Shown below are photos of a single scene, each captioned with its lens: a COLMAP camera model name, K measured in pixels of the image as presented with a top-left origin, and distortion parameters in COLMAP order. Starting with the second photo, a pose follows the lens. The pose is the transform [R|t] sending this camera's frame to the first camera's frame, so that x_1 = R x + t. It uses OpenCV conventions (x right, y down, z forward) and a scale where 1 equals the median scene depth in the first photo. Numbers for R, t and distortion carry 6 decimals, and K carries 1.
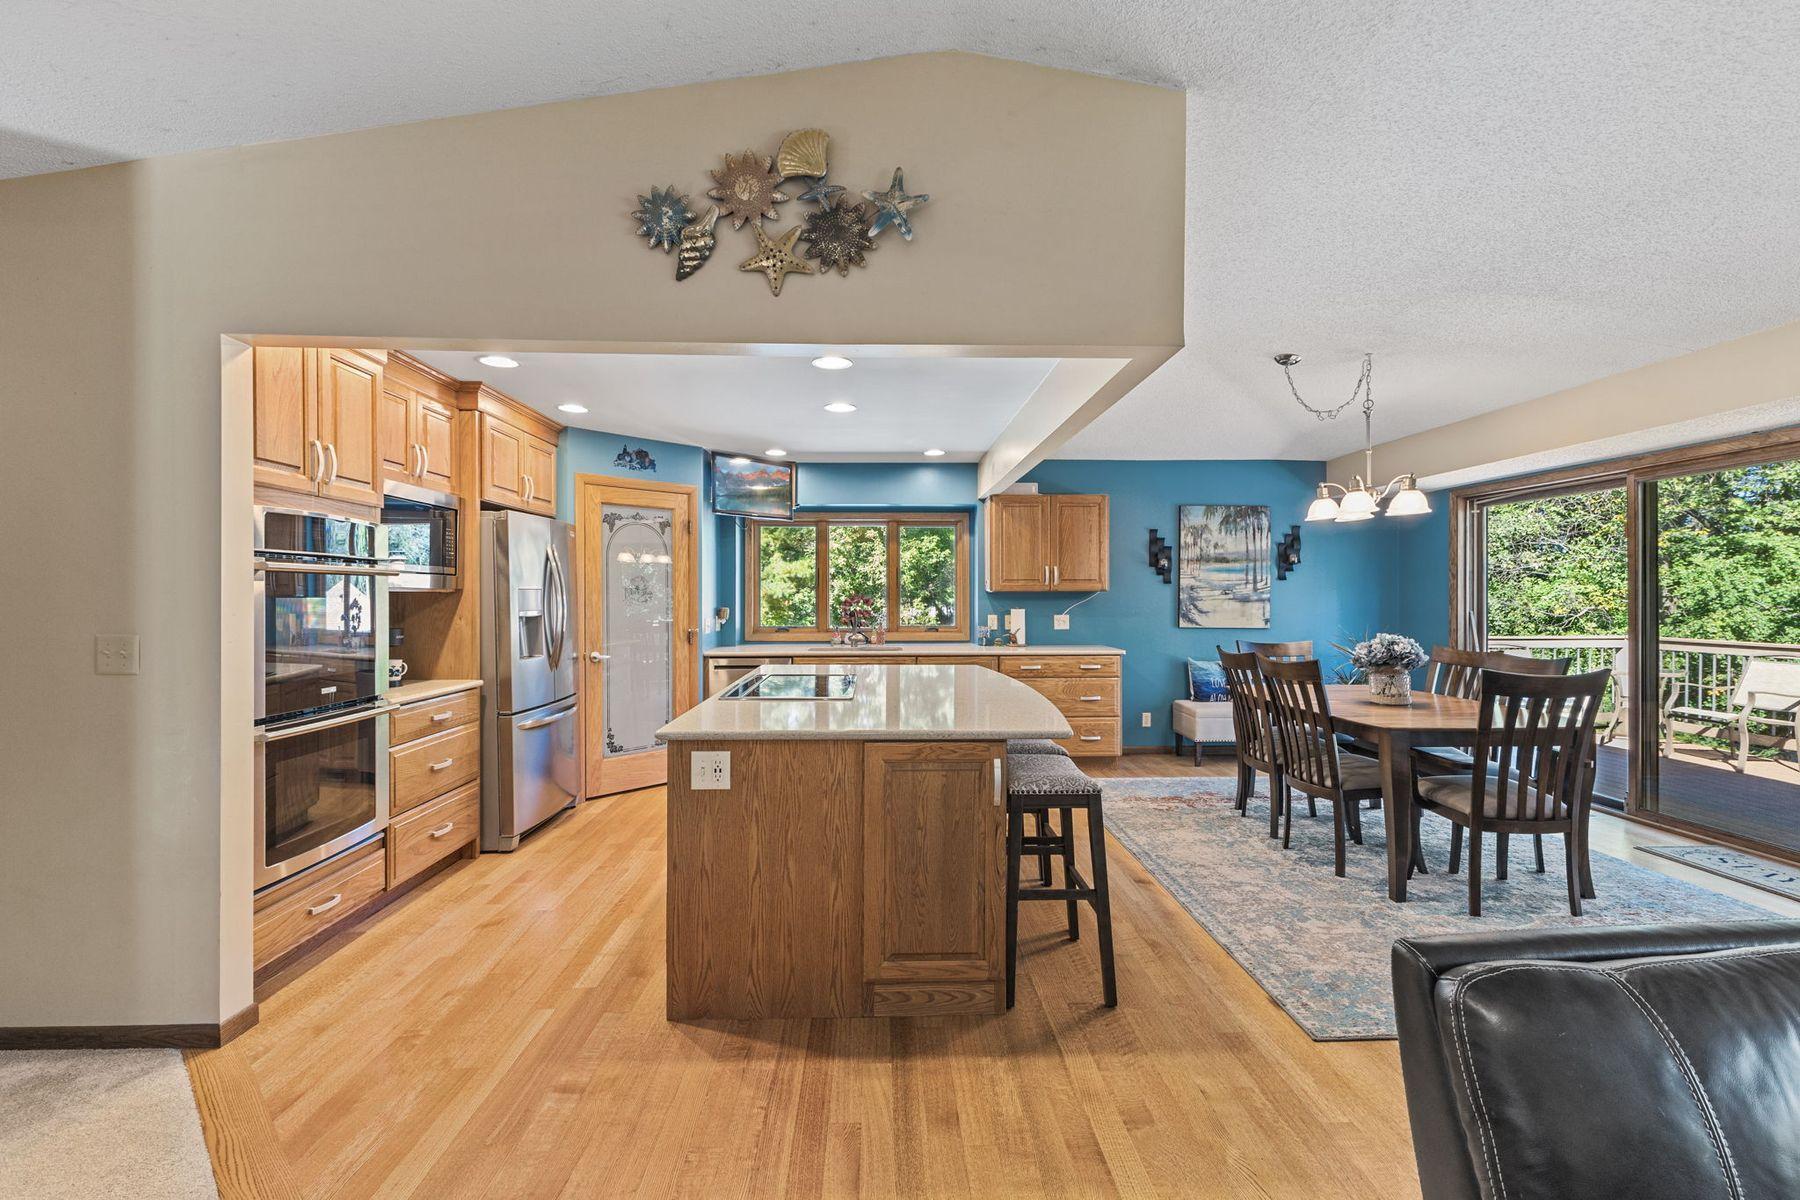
lens RADIAL K [[778.3, 0, 902.3], [0, 778.3, 596.2], [0, 0, 1]] dist [0.009109, -0.001903]
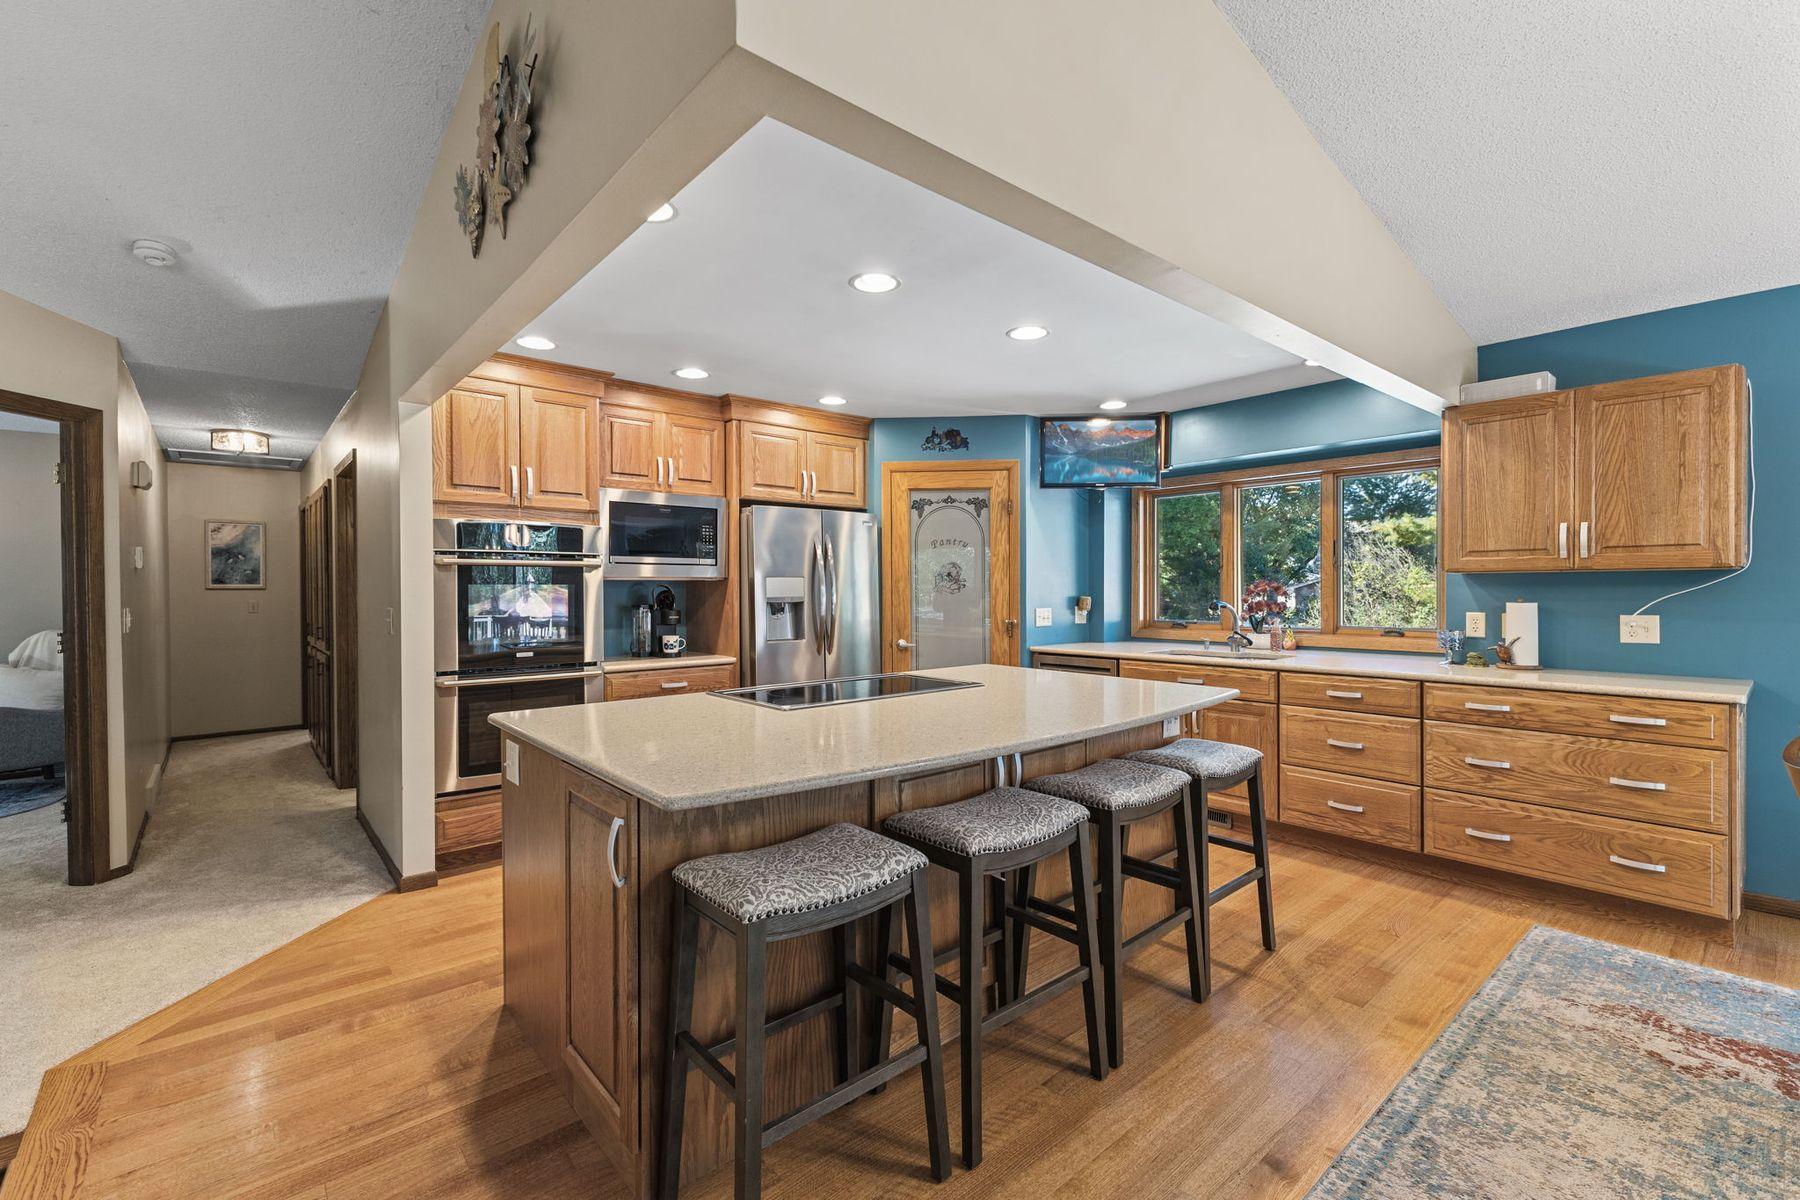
lens RADIAL K [[778.3, 0, 899.1], [0, 778.3, 595.2], [0, 0, 1]] dist [0.009109, -0.001903]
pose [[0.628349, 0.004438, -0.777919, 0.531023], [0.003281, 0.999960, 0.008355, 0.008738], [0.777925, -0.007803, 0.628309, 0.516068]]
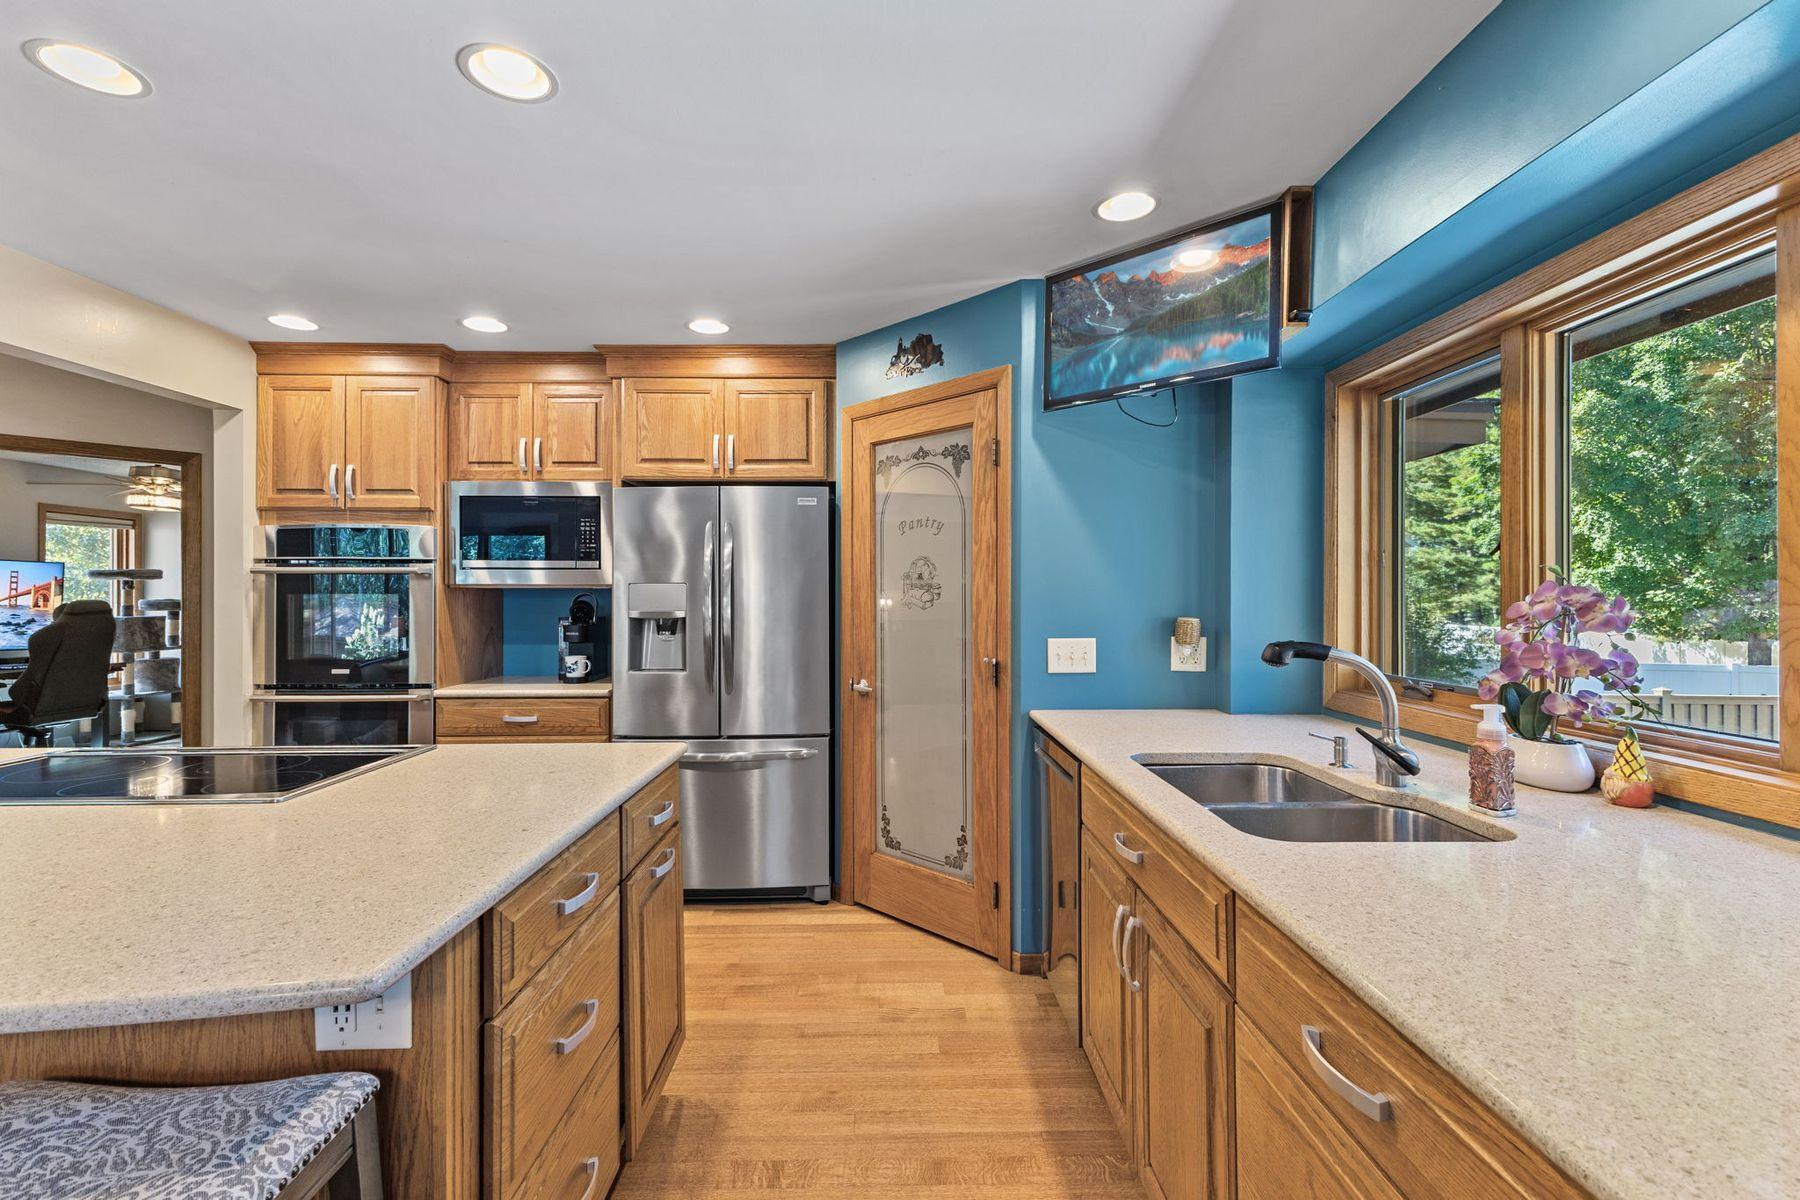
lens RADIAL K [[778.3, 0, 903.4], [0, 778.3, 592.2], [0, 0, 1]] dist [0.009109, -0.001903]
pose [[-0.015523, -0.001955, -0.999878, 0.344981], [0.001399, 0.999997, -0.001977, 0.002070], [0.999879, -0.001429, -0.015520, 1.456345]]
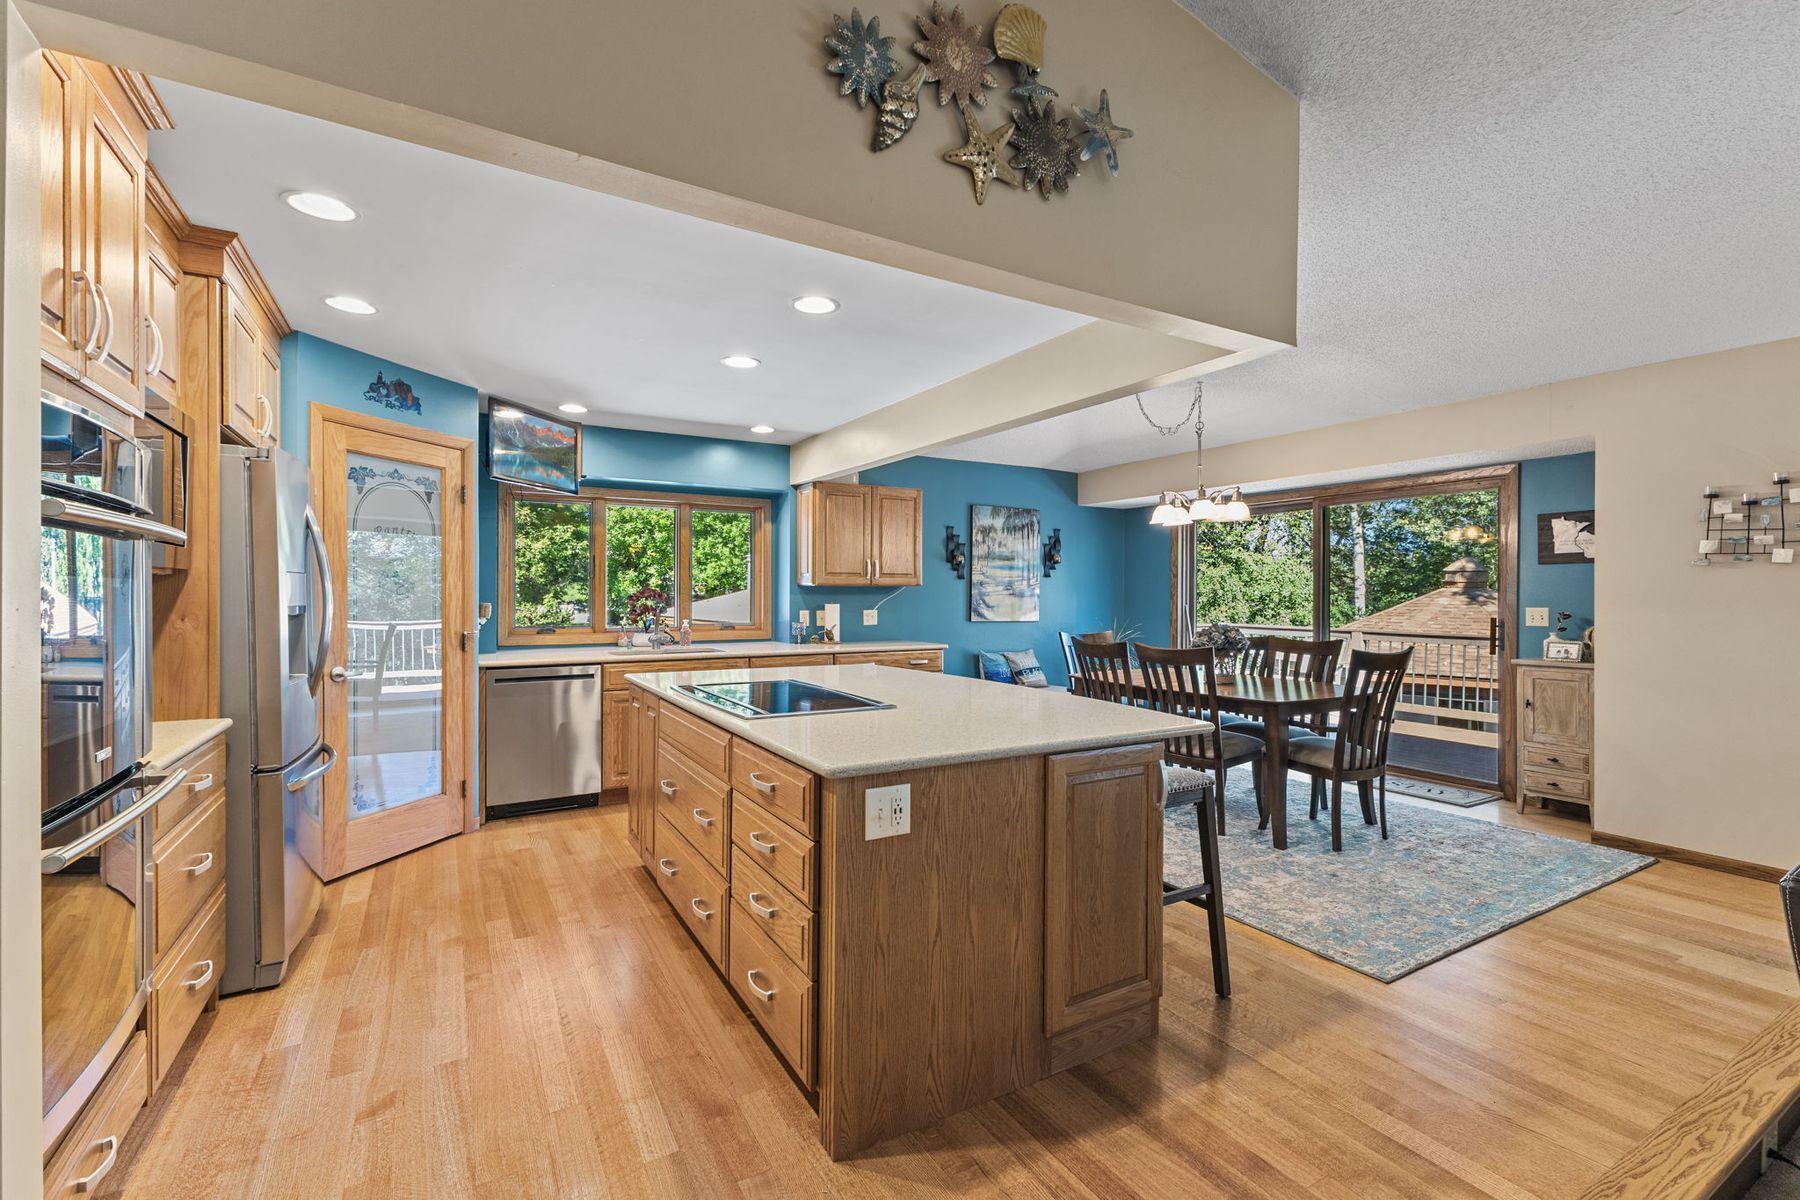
lens RADIAL K [[778.3, 0, 900.6], [0, 778.3, 596.1], [0, 0, 1]] dist [0.009109, -0.001903]
pose [[0.879659, 0.002702, 0.475597, -0.399339], [-0.003920, 0.999991, 0.001570, 0.008713], [-0.475588, -0.003246, 0.879662, 0.221308]]
